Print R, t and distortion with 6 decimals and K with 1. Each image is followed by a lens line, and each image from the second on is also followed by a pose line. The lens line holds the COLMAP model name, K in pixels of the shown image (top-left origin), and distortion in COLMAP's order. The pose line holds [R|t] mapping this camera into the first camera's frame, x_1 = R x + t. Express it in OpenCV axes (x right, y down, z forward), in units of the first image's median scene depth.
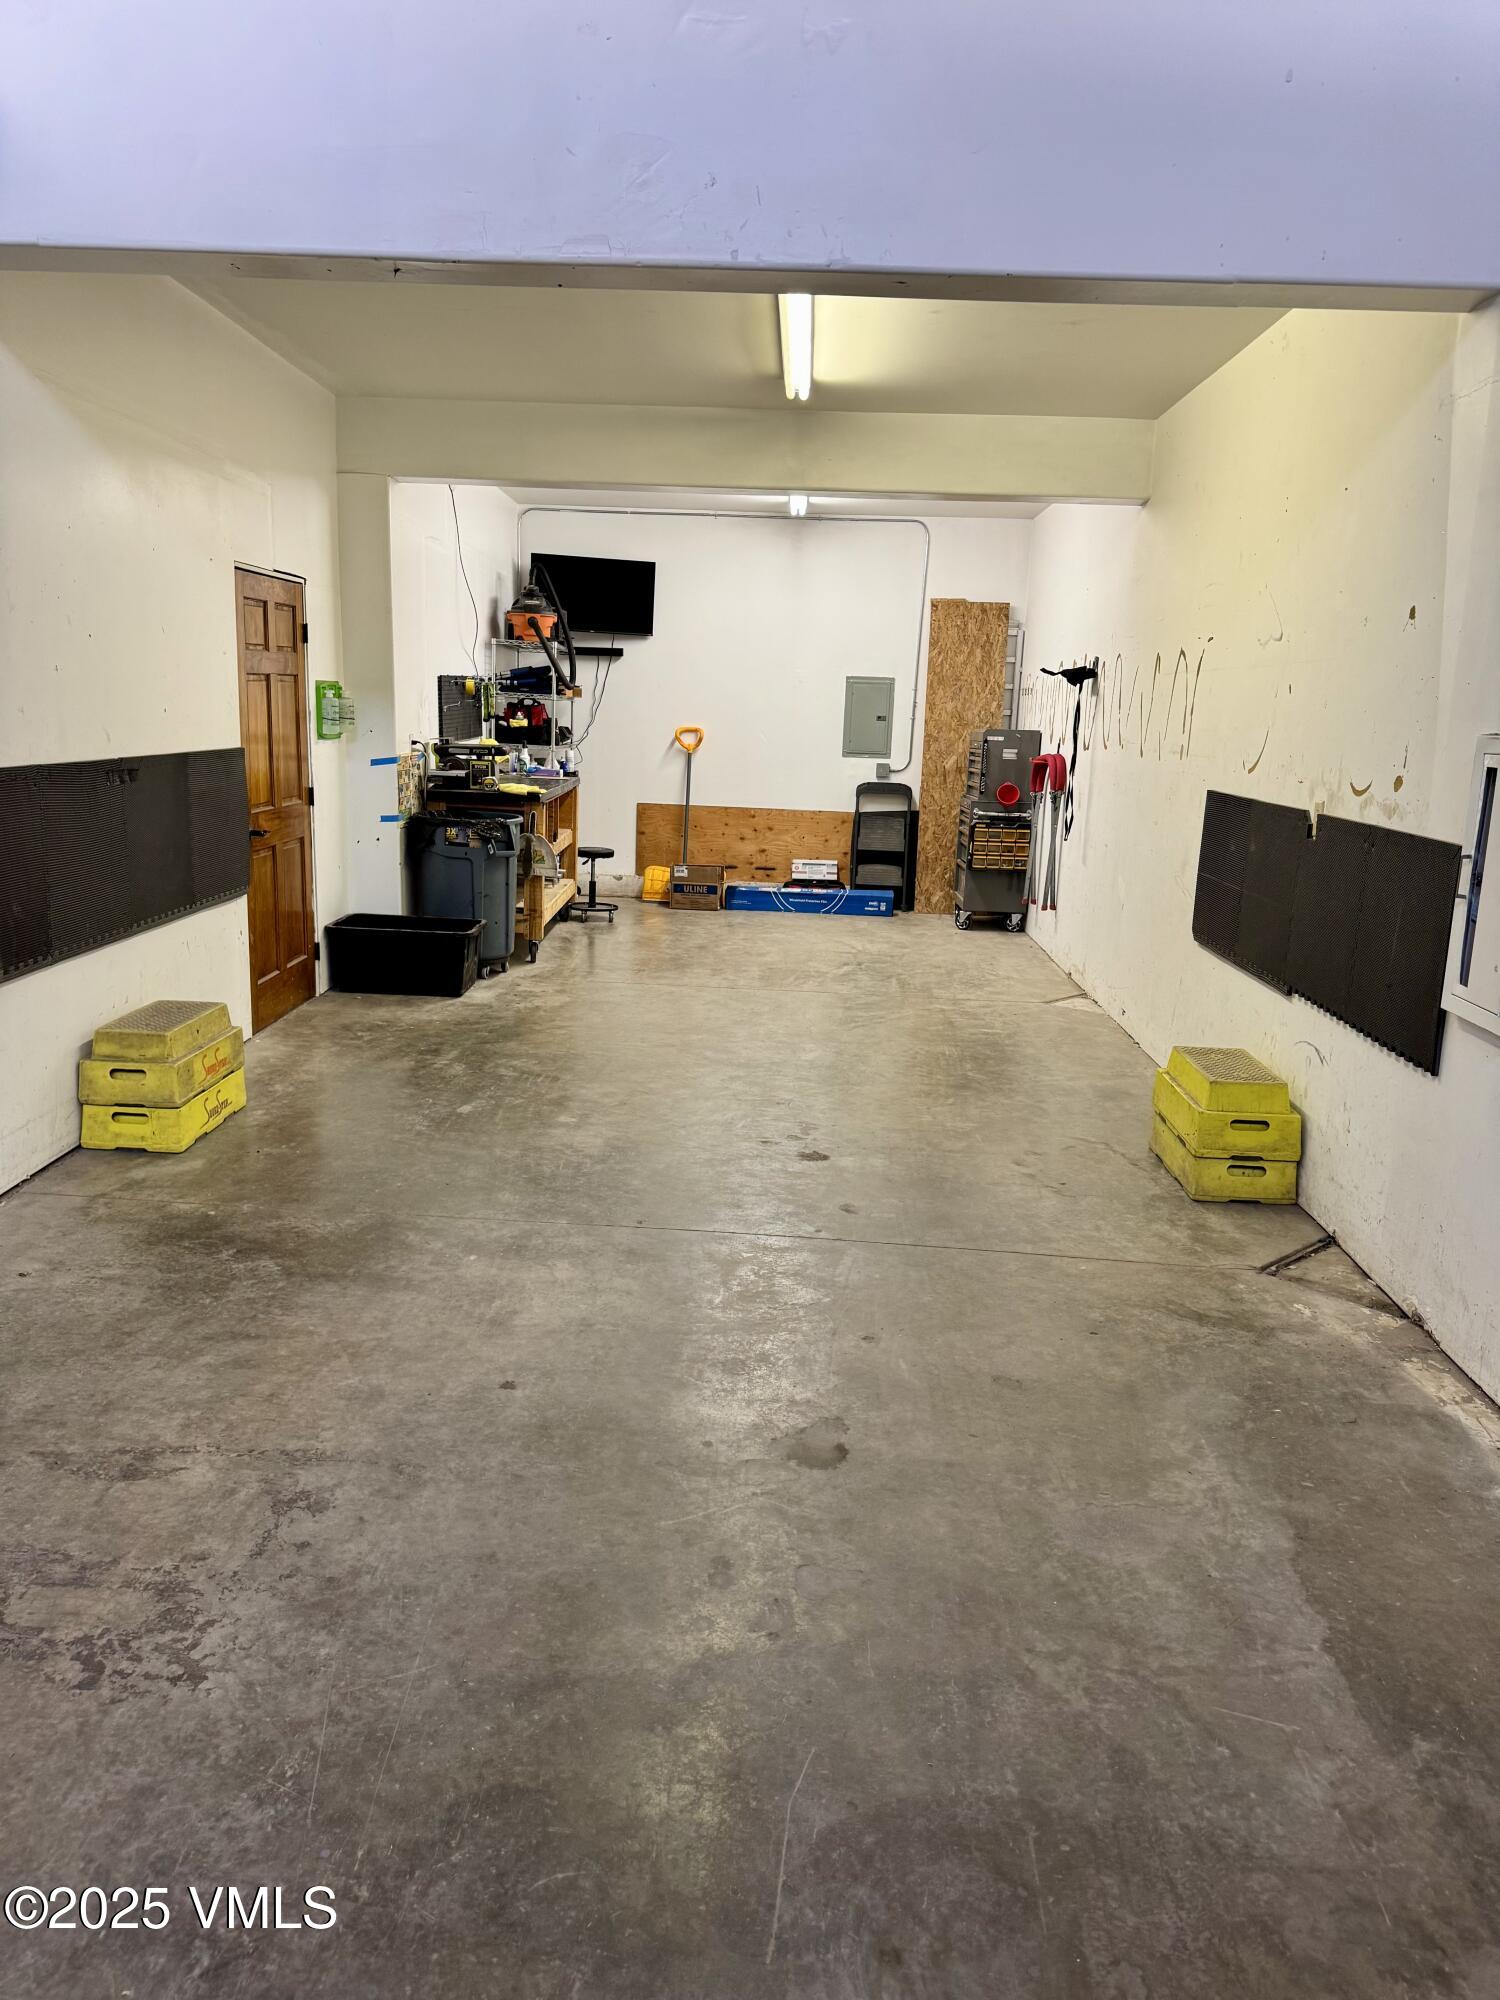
lens RADIAL K [[1399.7, 0, 753.6], [0, 1399.7, 997.3], [0, 0, 1]] dist [-0.031300, -0.005752]
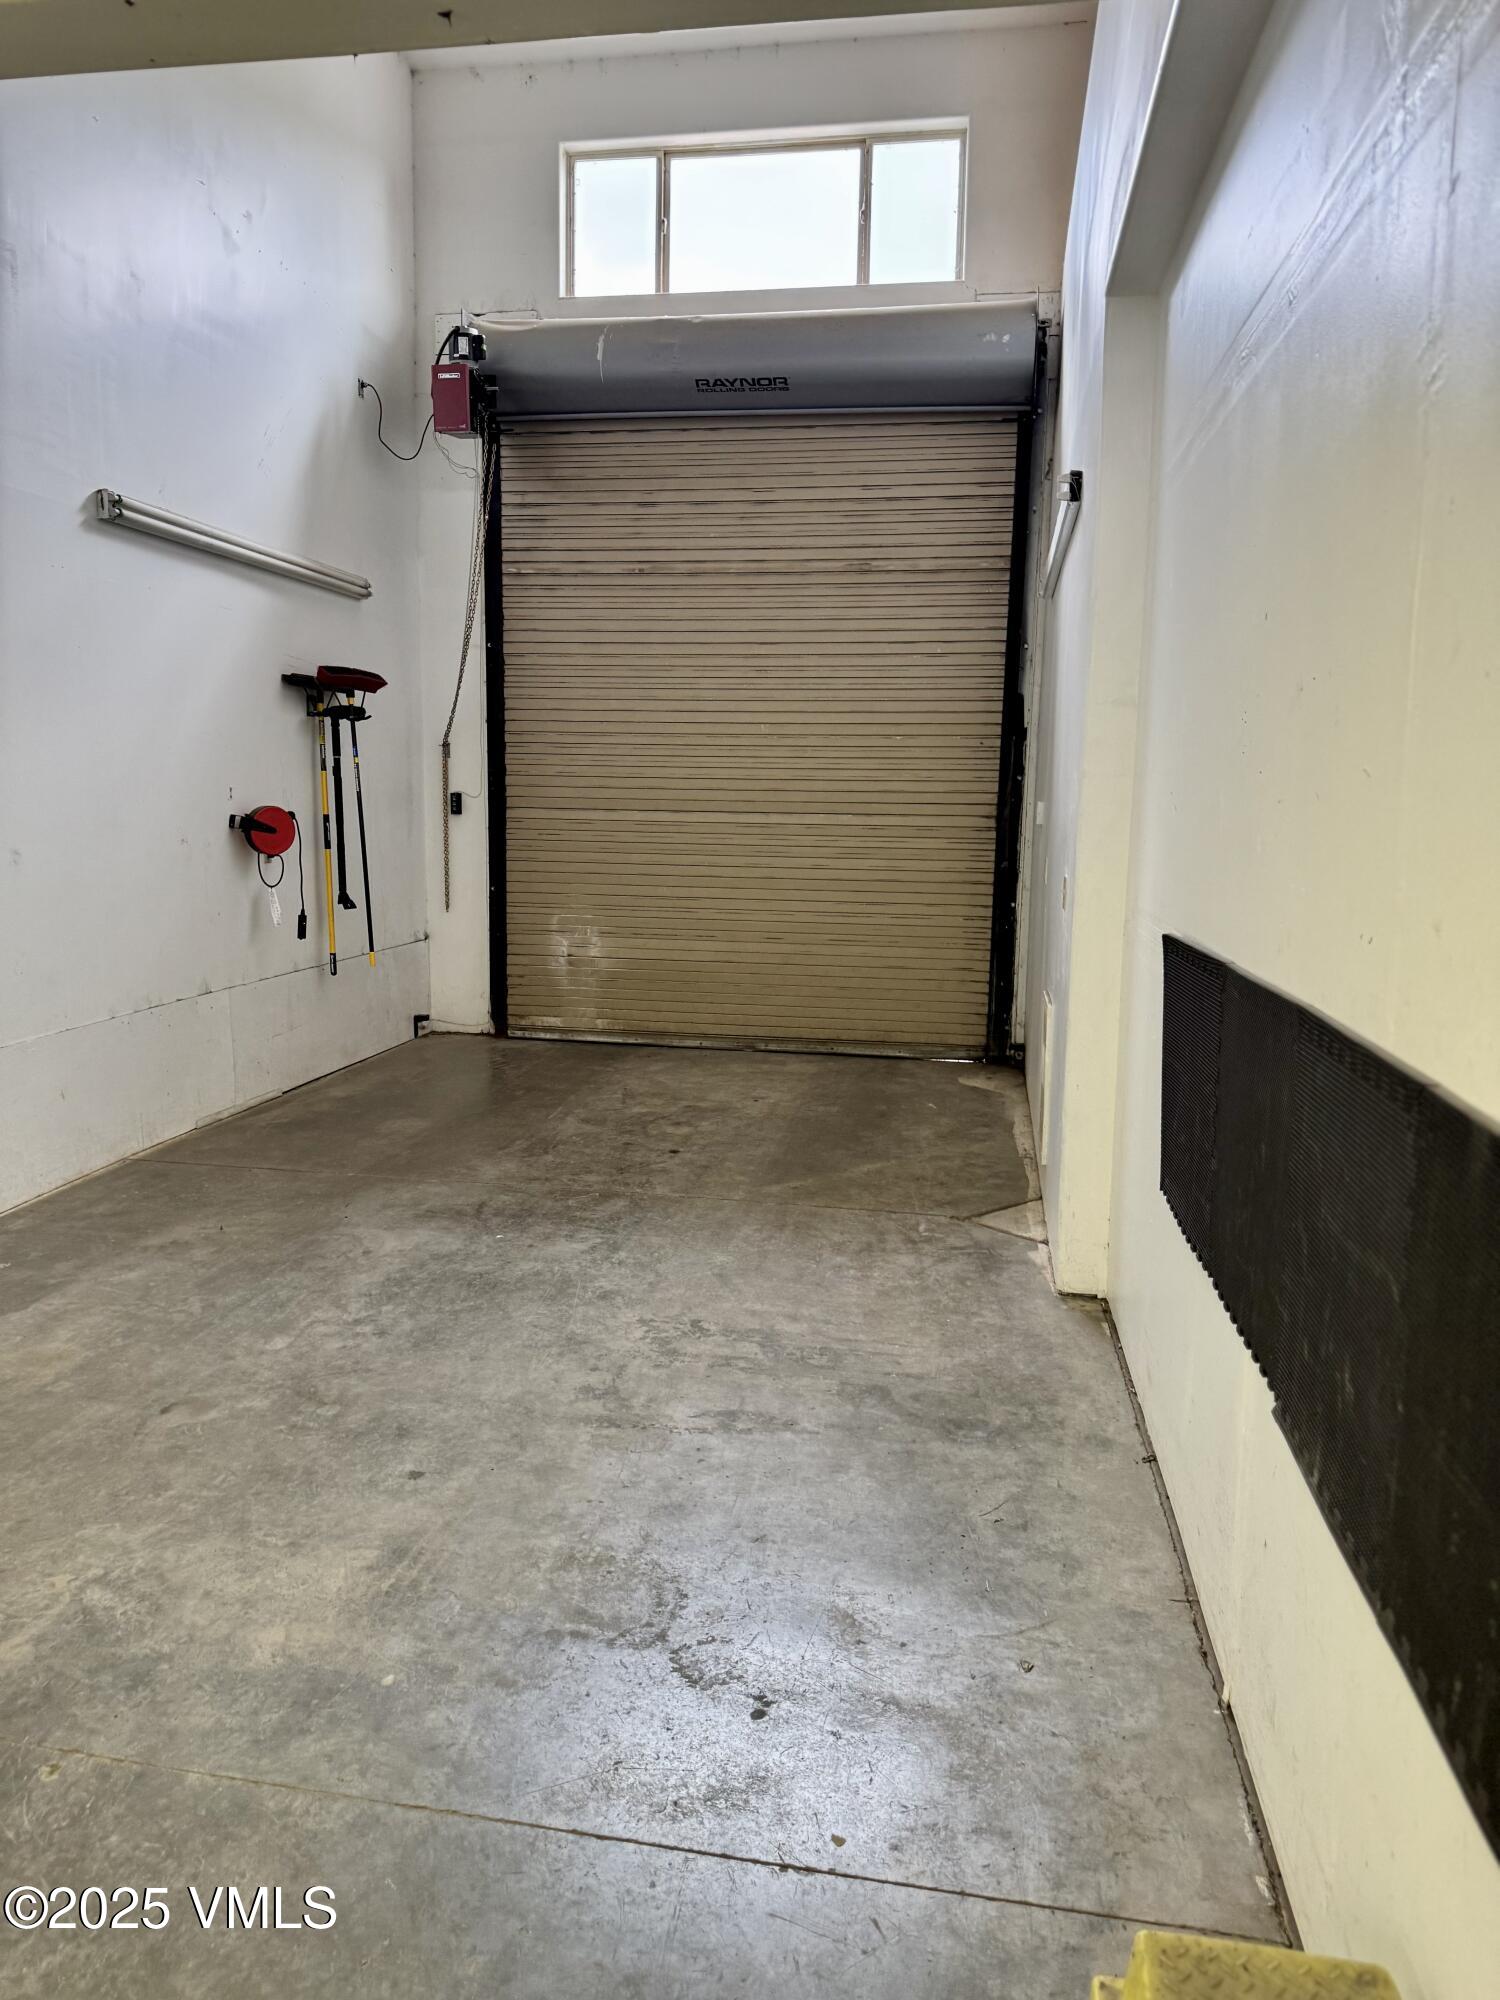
lens RADIAL K [[1399.7, 0, 750.0], [0, 1399.7, 999.8], [0, 0, 1]] dist [-0.031300, -0.005752]
pose [[-0.989302, -0.081533, 0.120970, -0.615071], [-0.033468, 0.933969, 0.355785, -0.500840], [-0.141991, 0.347930, -0.926706, 2.144378]]
